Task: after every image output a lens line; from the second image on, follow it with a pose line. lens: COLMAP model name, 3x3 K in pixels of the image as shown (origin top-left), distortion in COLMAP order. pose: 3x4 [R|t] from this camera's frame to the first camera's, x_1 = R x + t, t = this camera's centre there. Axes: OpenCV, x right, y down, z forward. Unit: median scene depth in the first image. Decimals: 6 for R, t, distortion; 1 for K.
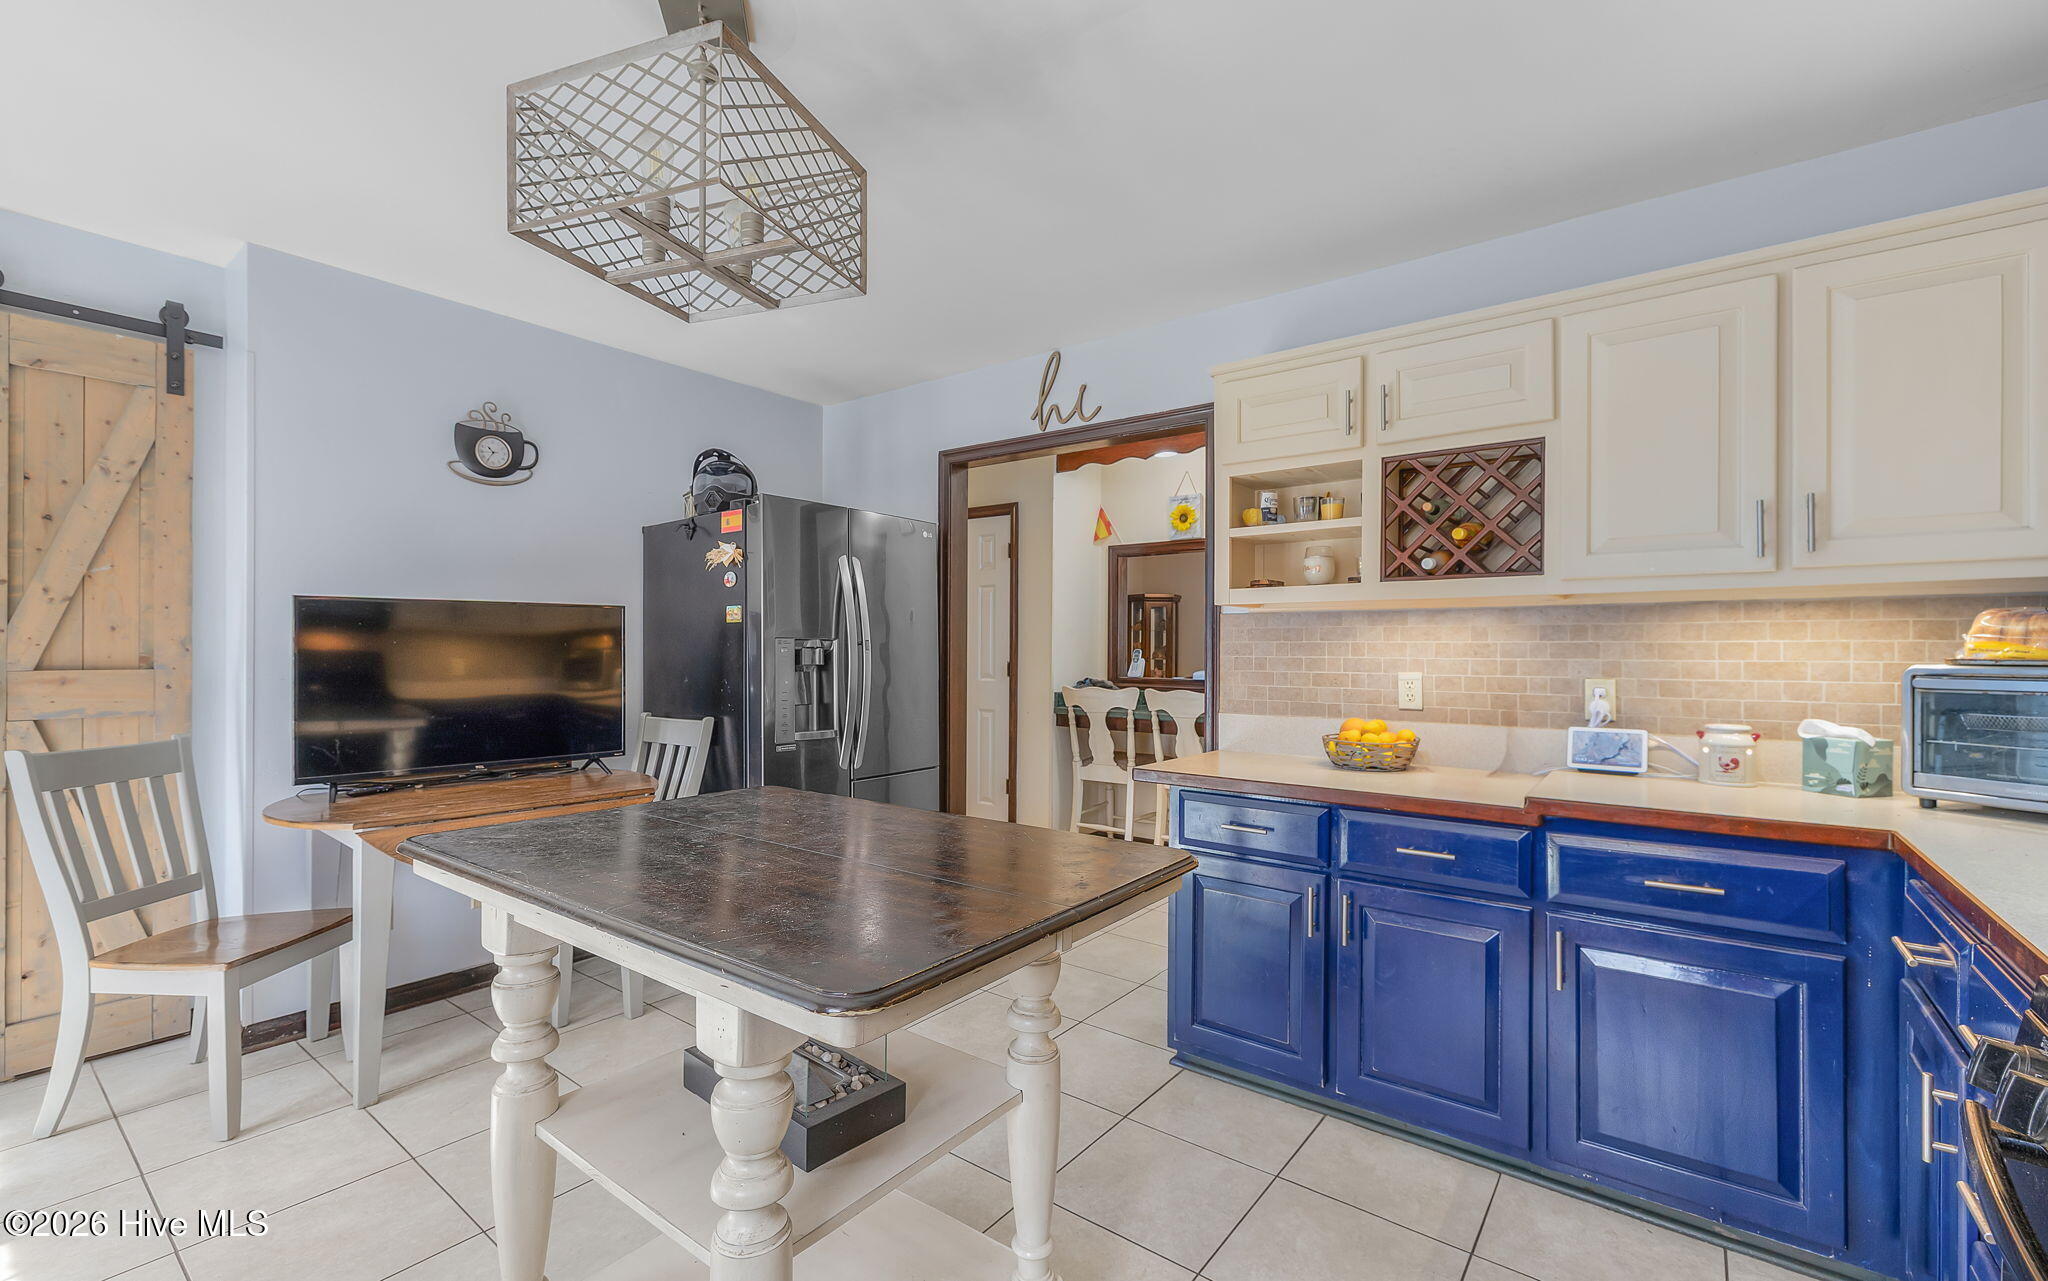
lens RADIAL K [[891.9, 0, 1021.8], [0, 891.9, 642.2], [0, 0, 1]] dist [0.001192, 0.001142]
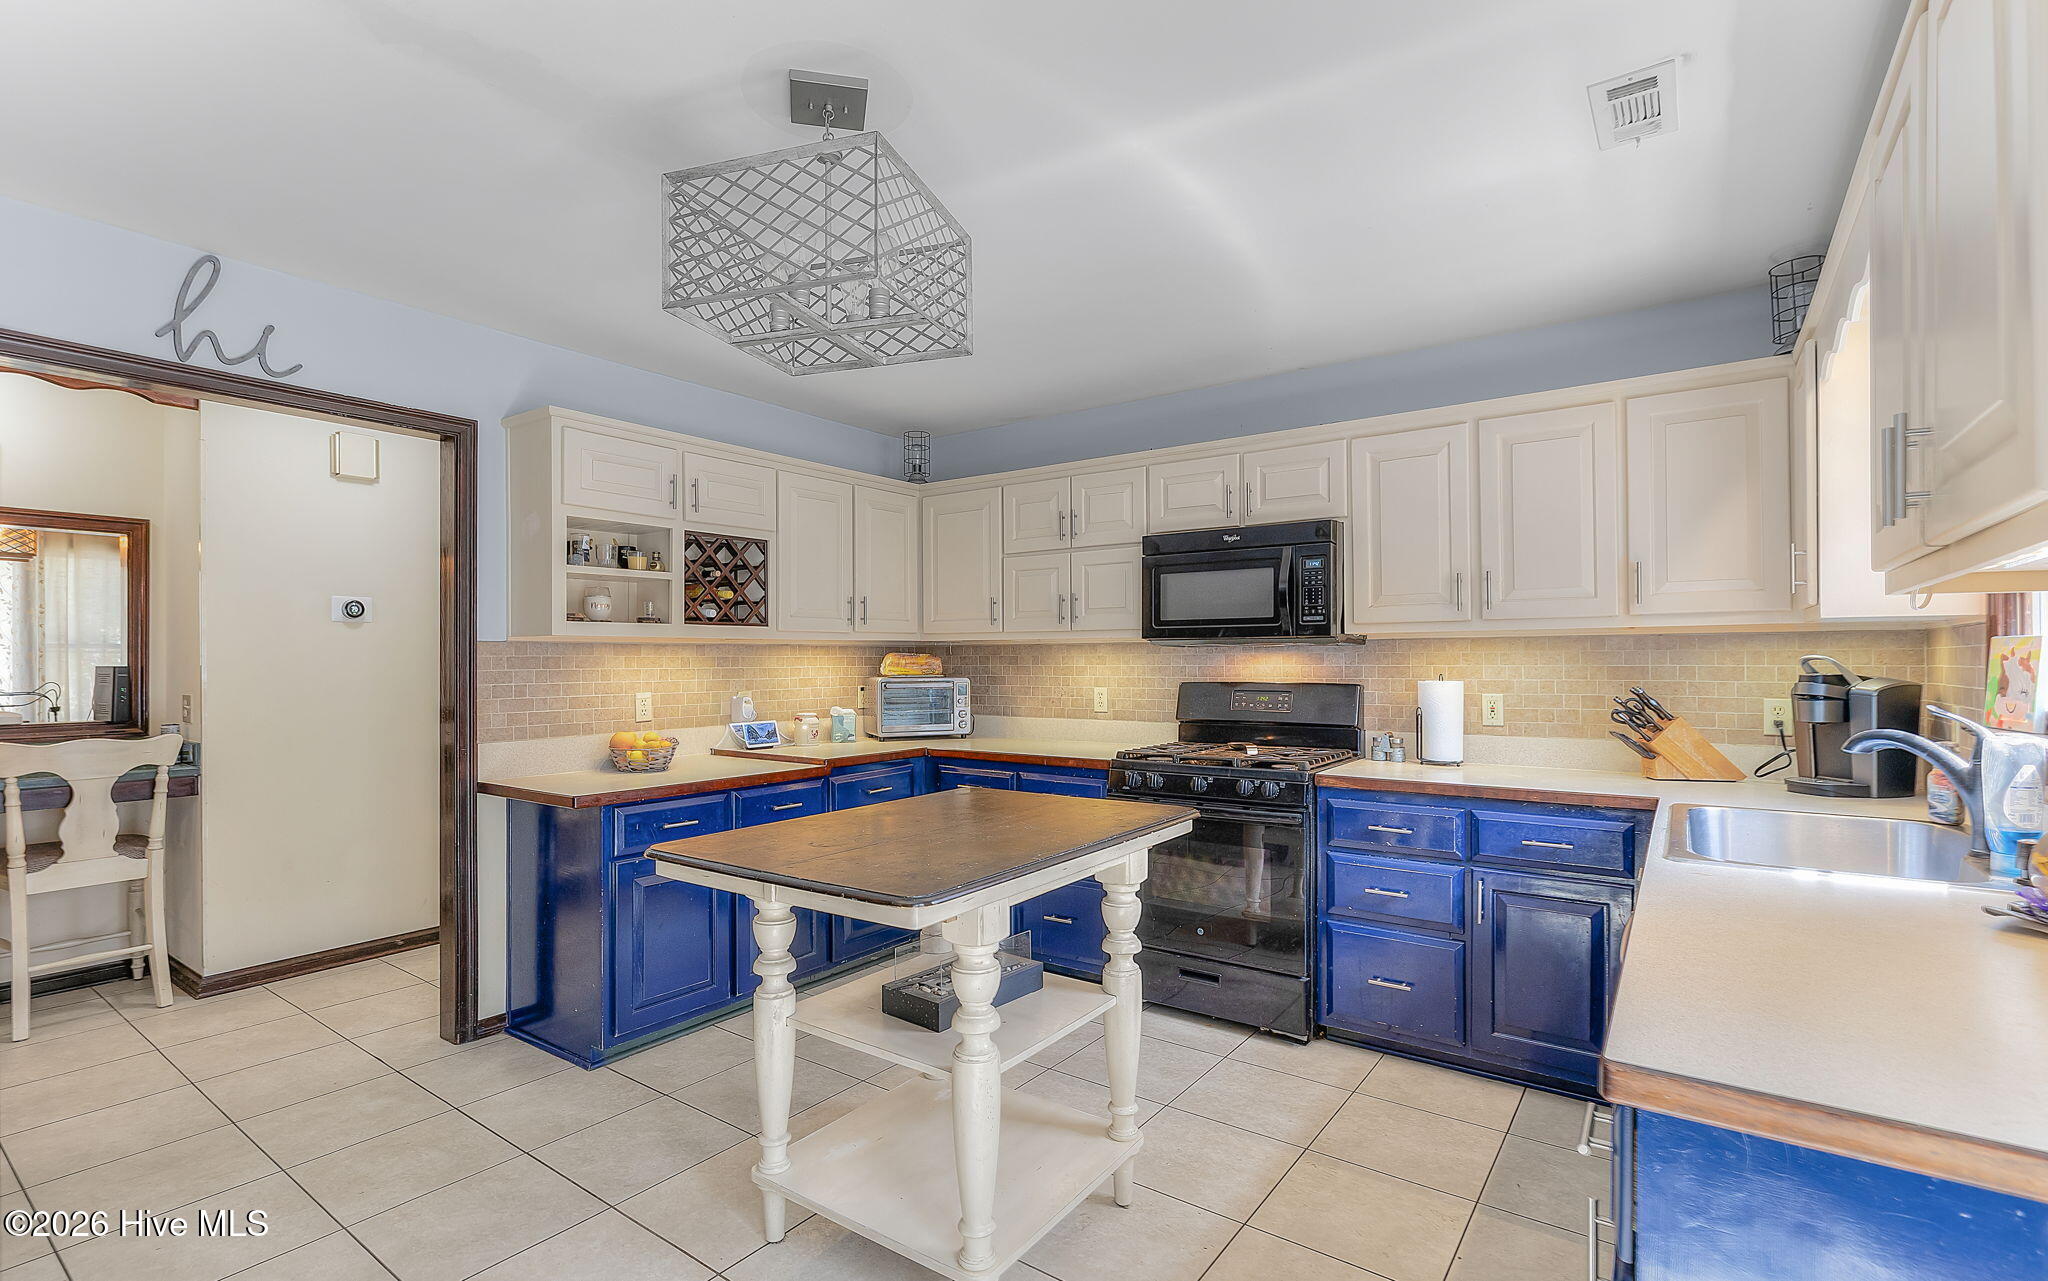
lens RADIAL K [[937.8, 0, 1014.4], [0, 937.8, 656.3], [0, 0, 1]] dist [0.001077, 0.000156]
pose [[-0.037444, 0.000075, 0.999299, -0.996733], [-0.005118, 0.999987, -0.000267, -0.022021], [-0.999286, -0.005124, -0.037443, 0.555643]]
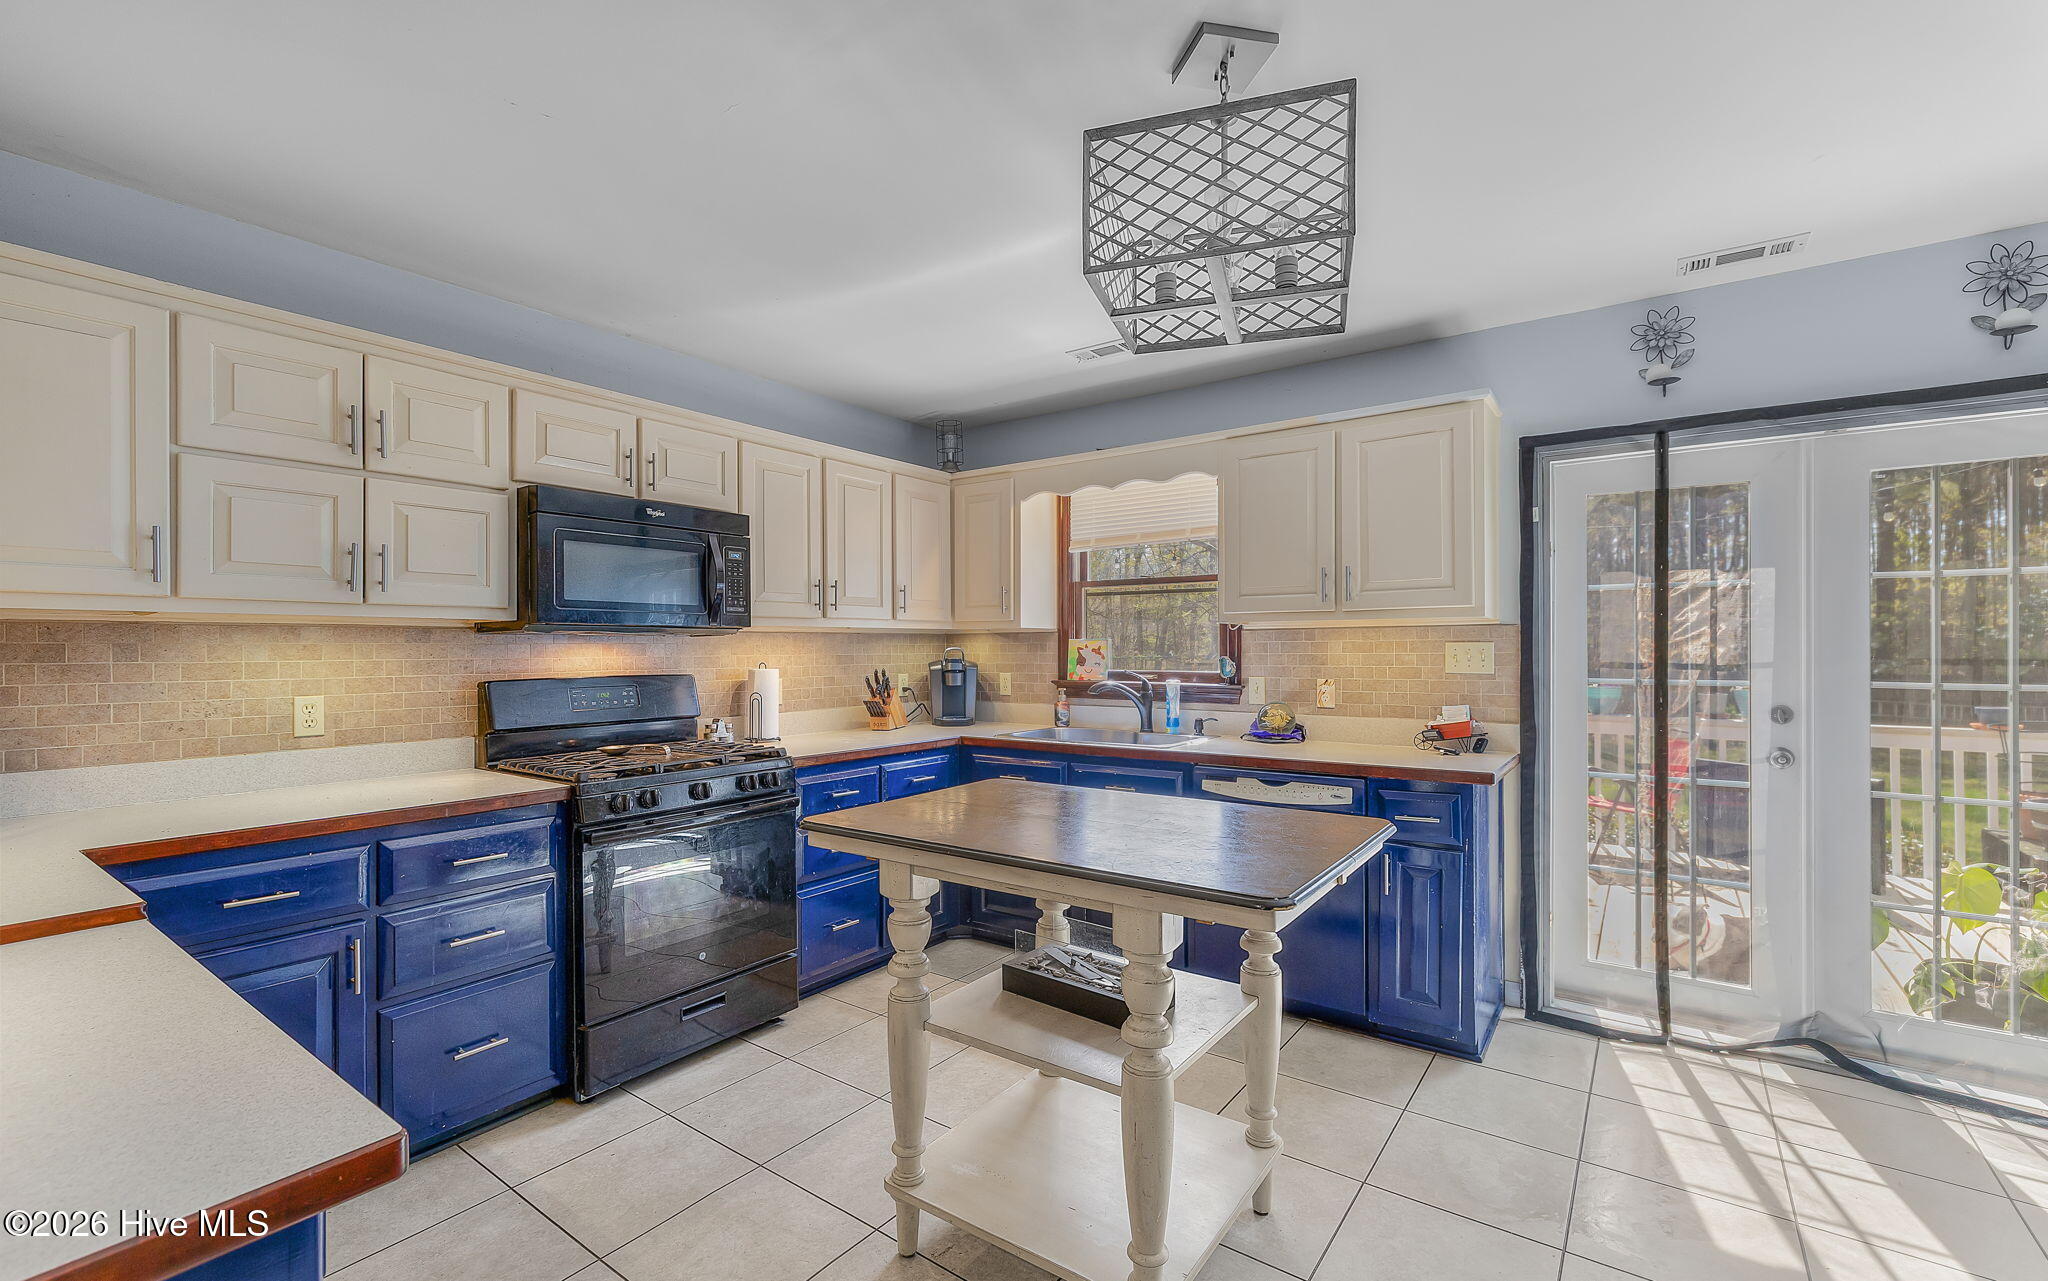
lens RADIAL K [[891.9, 0, 1012.6], [0, 891.9, 645.2], [0, 0, 1]] dist [0.001192, 0.001142]
pose [[-0.999101, -0.001194, -0.042380, -0.045690], [-0.000717, 0.999936, -0.011255, -0.013030], [0.042391, -0.011215, -0.999038, 1.362493]]
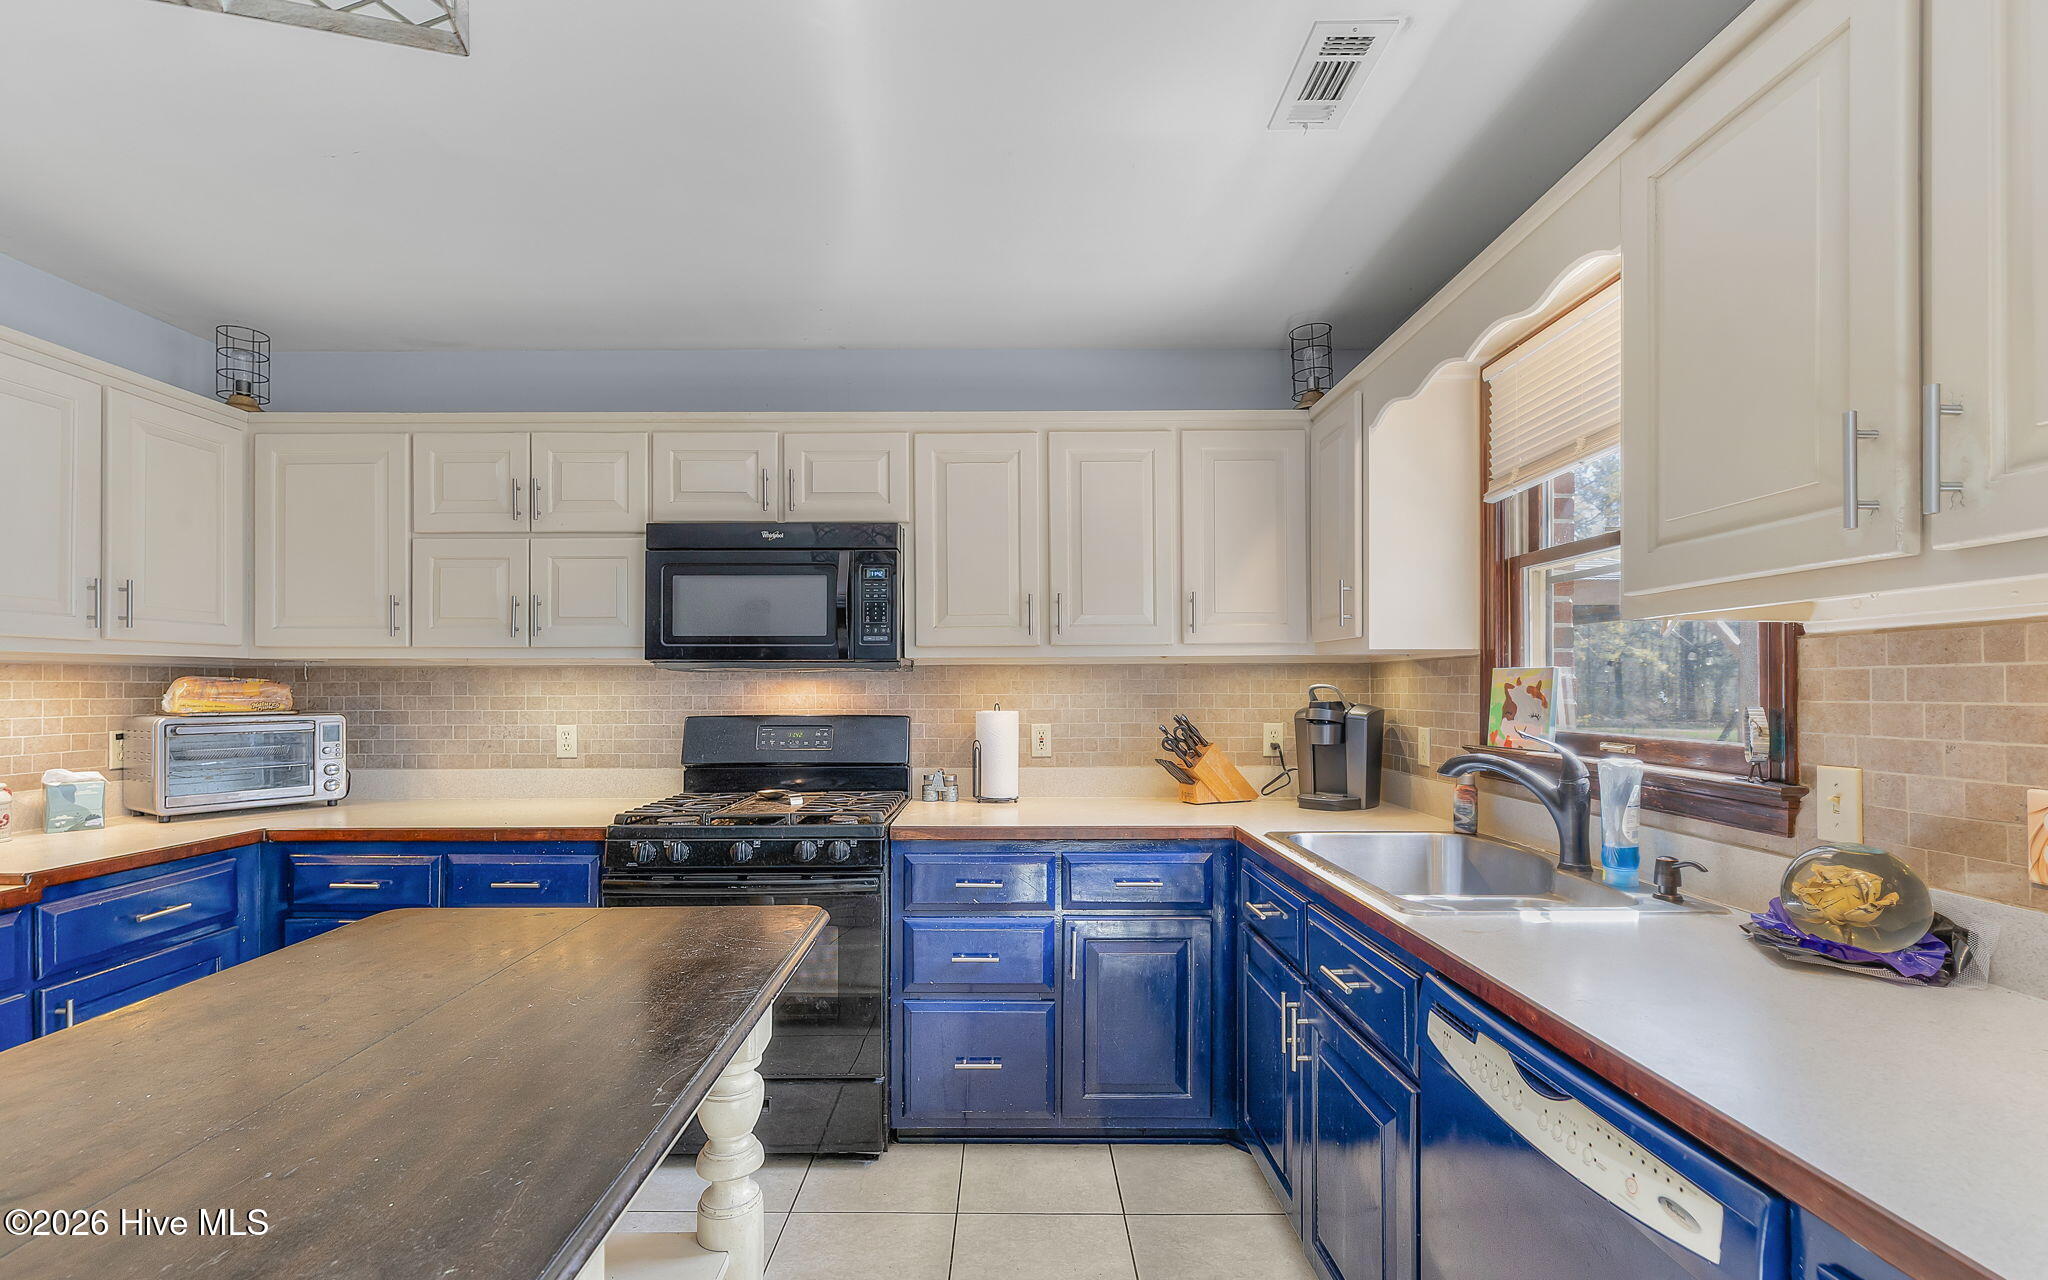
lens RADIAL K [[891.9, 0, 1006.2], [0, 891.9, 680.9], [0, 0, 1]] dist [0.001192, 0.001142]
pose [[-0.617040, 0.002958, 0.786926, -0.621647], [-0.006620, 0.999938, -0.008949, -0.019546], [-0.786904, -0.010731, -0.616982, 0.613082]]
